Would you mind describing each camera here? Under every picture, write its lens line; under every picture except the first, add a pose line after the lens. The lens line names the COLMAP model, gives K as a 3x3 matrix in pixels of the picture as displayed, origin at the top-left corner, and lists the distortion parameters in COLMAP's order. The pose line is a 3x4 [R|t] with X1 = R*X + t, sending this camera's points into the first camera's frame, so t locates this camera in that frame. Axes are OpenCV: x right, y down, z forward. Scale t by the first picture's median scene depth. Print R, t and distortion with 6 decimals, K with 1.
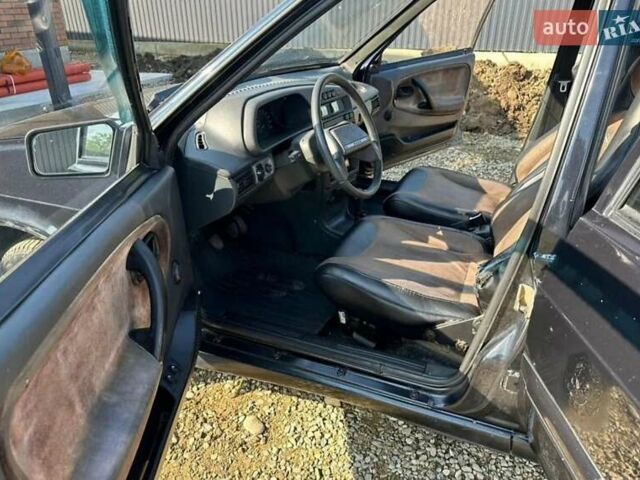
lens RADIAL K [[459.7, 0, 320.0], [0, 459.7, 240.0], [0, 0, 1]] dist [0.101598, -0.205555]
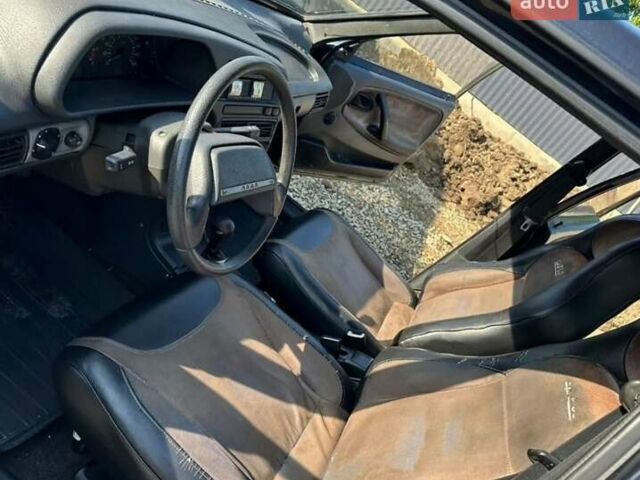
lens RADIAL K [[505.3, 0, 359.6], [0, 505.3, 235.9], [0, 0, 1]] dist [0.073307, -0.093893]
pose [[0.821312, 0.465743, 0.329440, 0.008008], [-0.489004, 0.872171, -0.013911, -0.128517], [-0.293807, -0.149672, 0.944074, 0.208311]]
